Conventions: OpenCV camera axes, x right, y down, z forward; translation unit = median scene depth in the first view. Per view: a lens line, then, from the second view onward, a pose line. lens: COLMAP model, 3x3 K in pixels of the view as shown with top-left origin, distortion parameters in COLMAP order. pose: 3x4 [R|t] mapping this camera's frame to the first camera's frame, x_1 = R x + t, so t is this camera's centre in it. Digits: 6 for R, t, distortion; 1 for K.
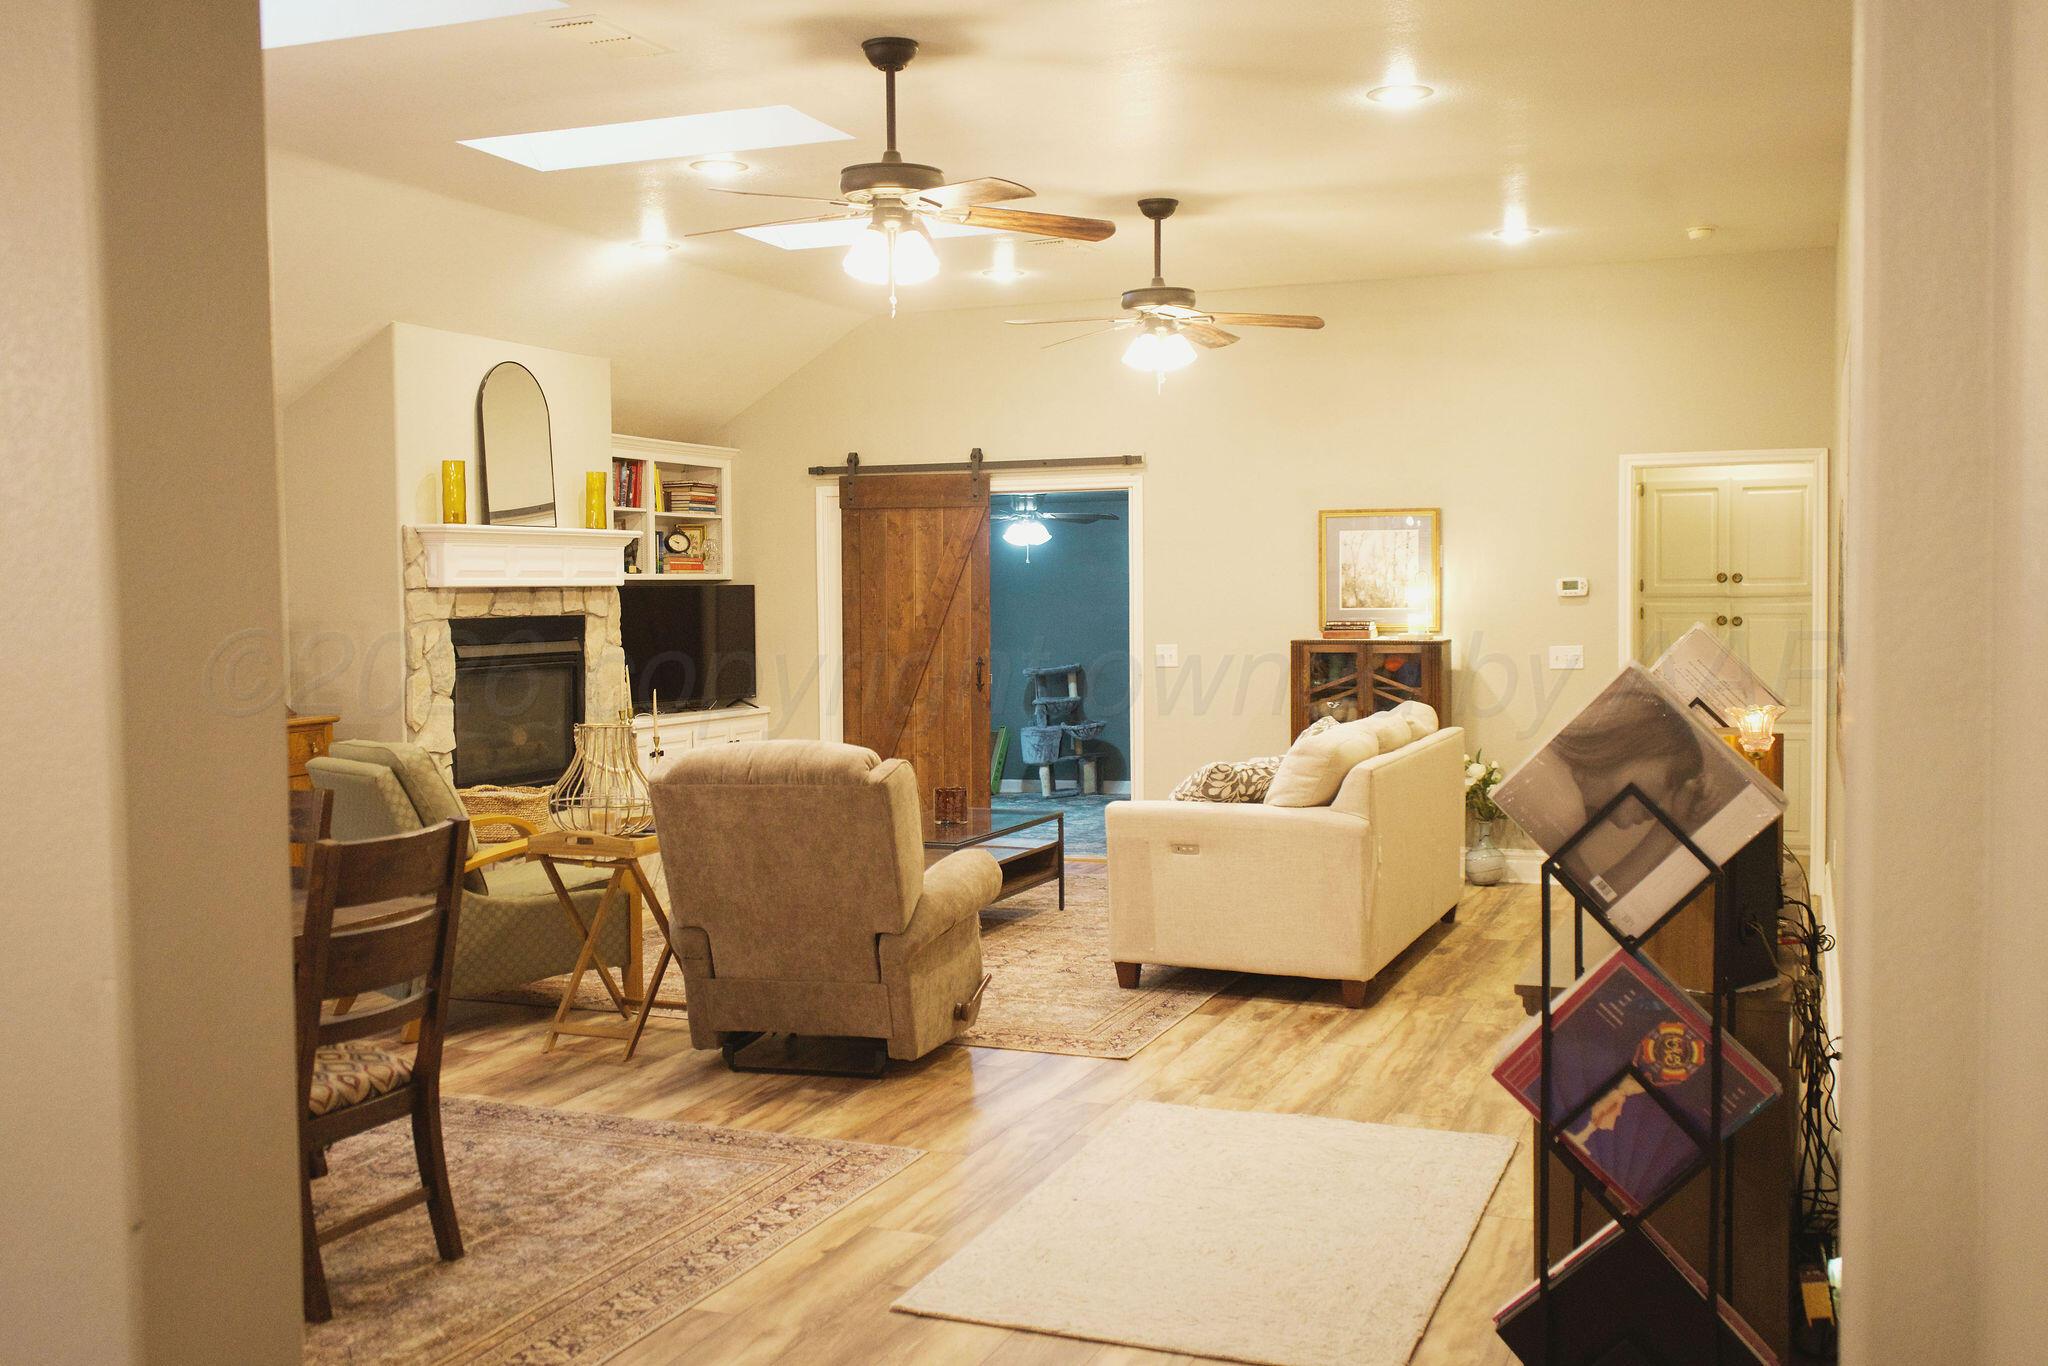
lens RADIAL K [[1952.6, 0, 1016.3], [0, 1952.6, 686.2], [0, 0, 1]] dist [0.036036, 0.000000]
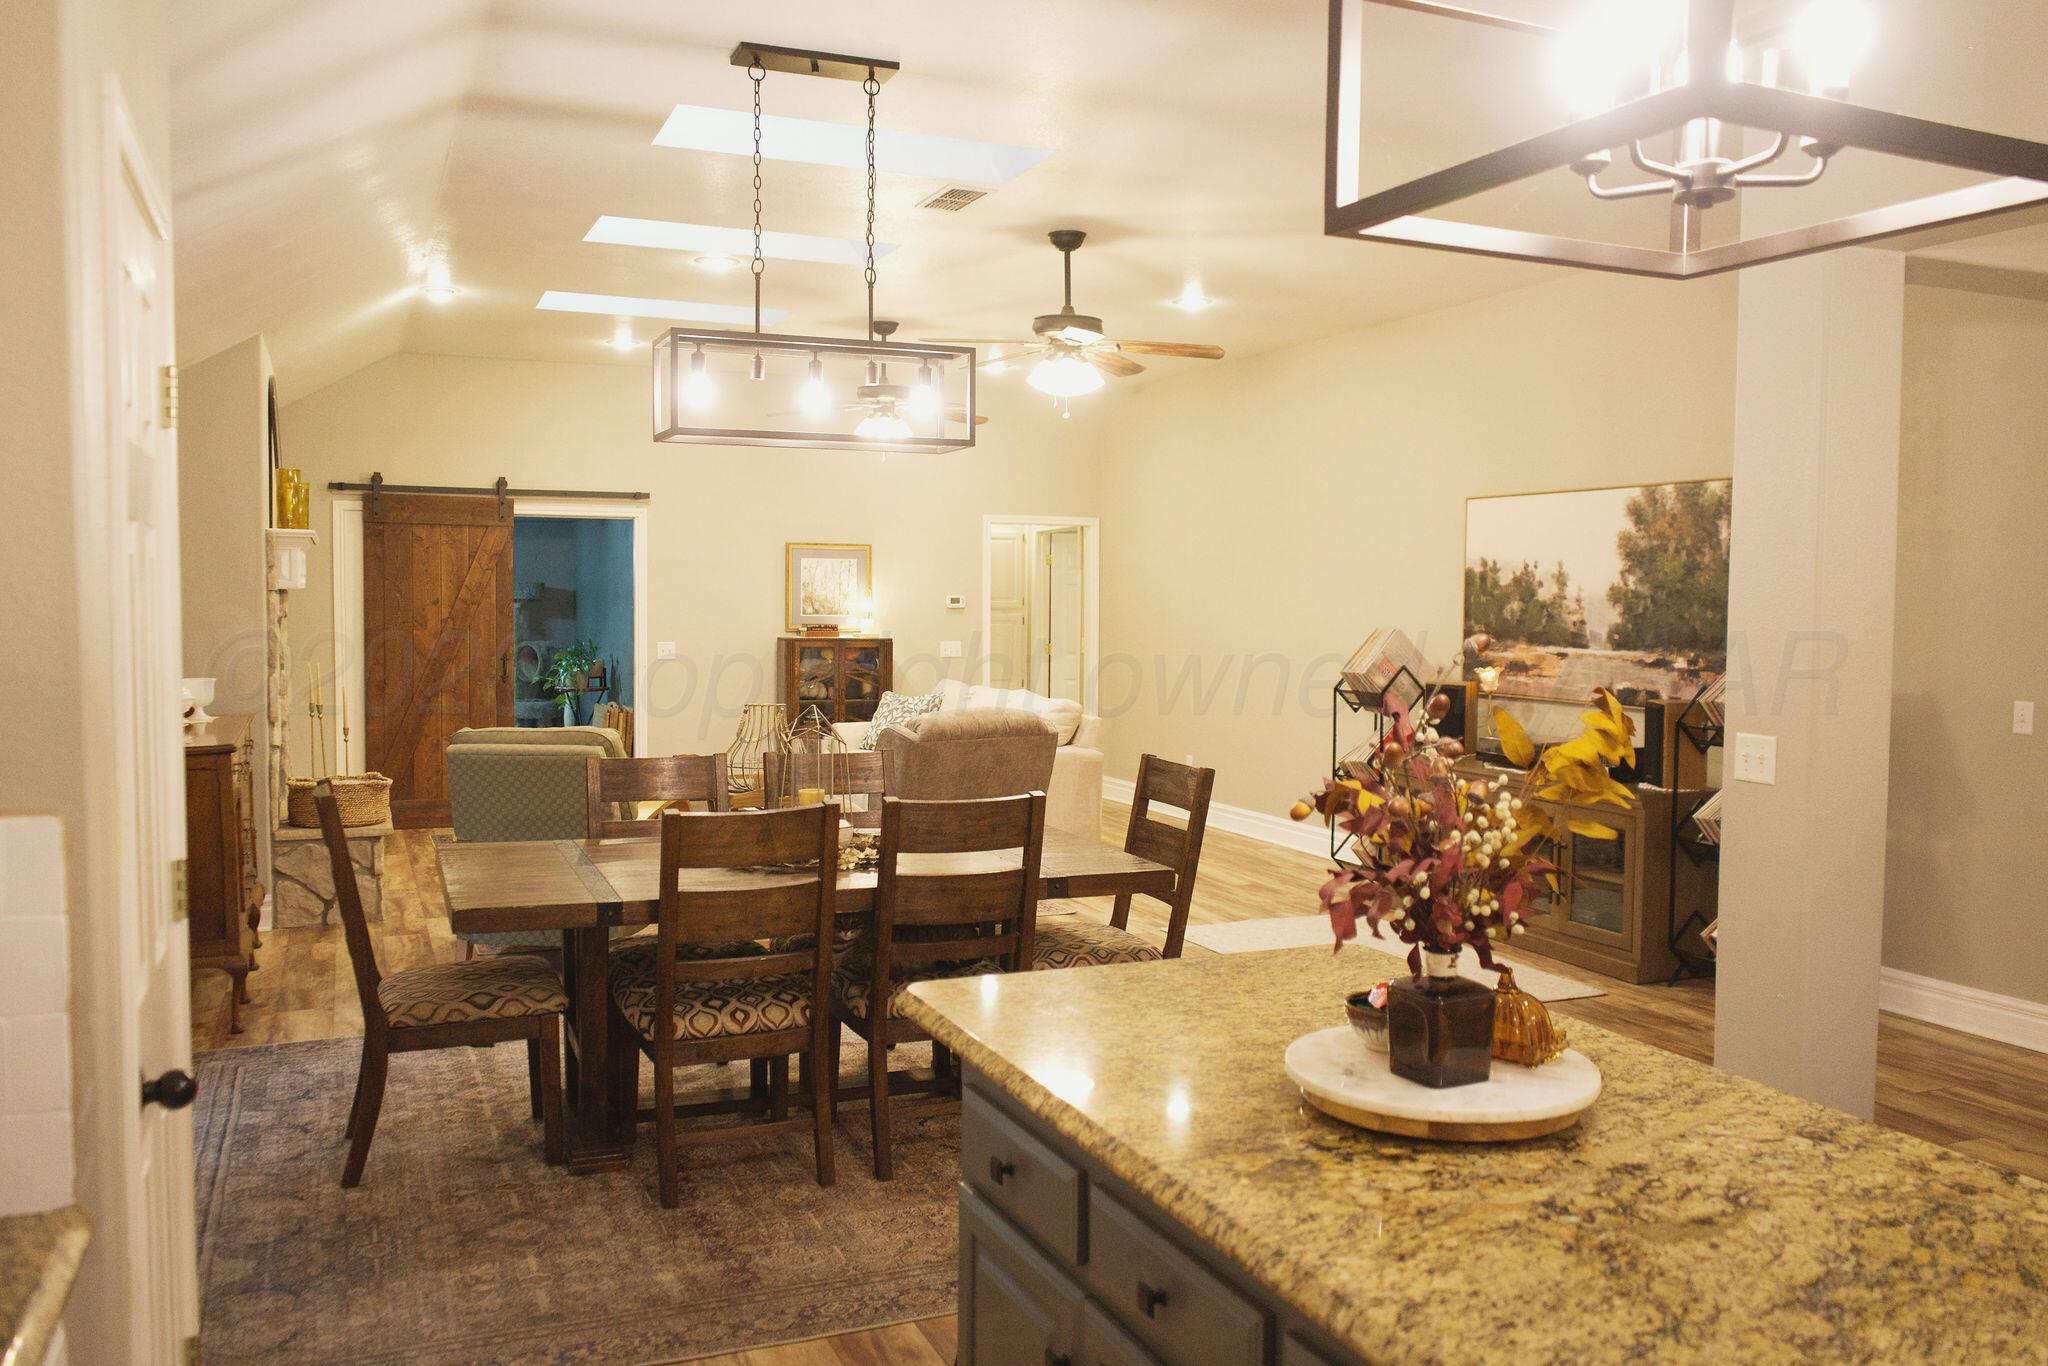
lens RADIAL K [[1628.2, 0, 1028.2], [0, 1628.2, 680.8], [0, 0, 1]] dist [-0.026528, 0.024676]
pose [[0.705089, -0.020880, 0.708811, -0.540797], [0.020322, 0.999751, 0.009236, -0.000947], [-0.708827, 0.007892, 0.705338, 0.087141]]
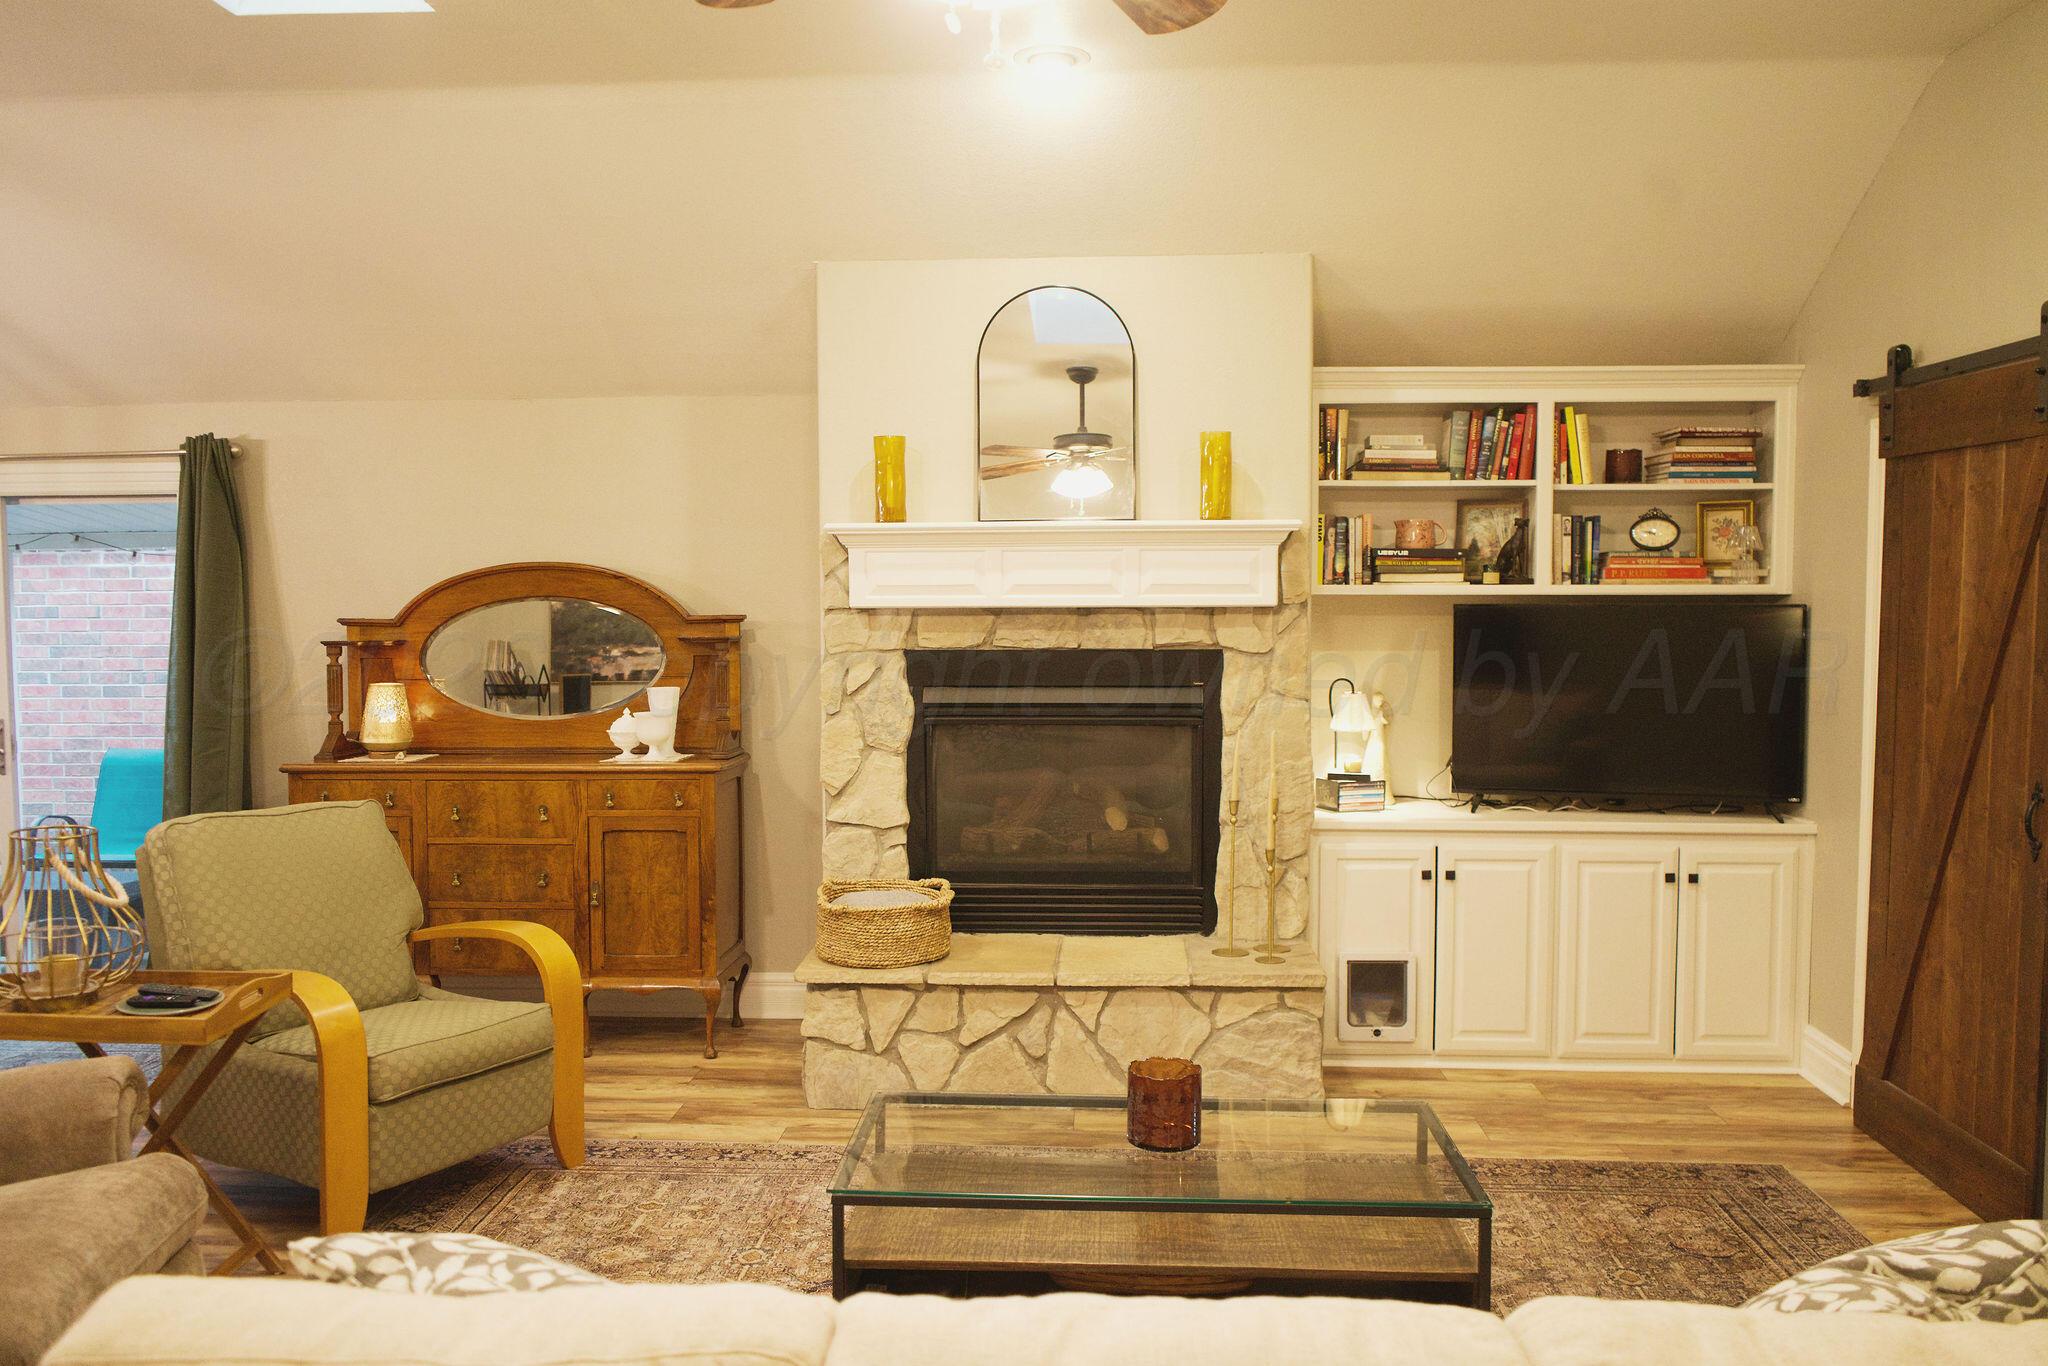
lens RADIAL K [[1628.2, 0, 1022.5], [0, 1628.2, 682.7], [0, 0, 1]] dist [-0.026528, 0.024676]
pose [[0.321229, 0.062688, -0.944925, 0.271715], [-0.048417, 0.997589, 0.049722, -0.047833], [0.945763, 0.029778, 0.323489, 0.733132]]
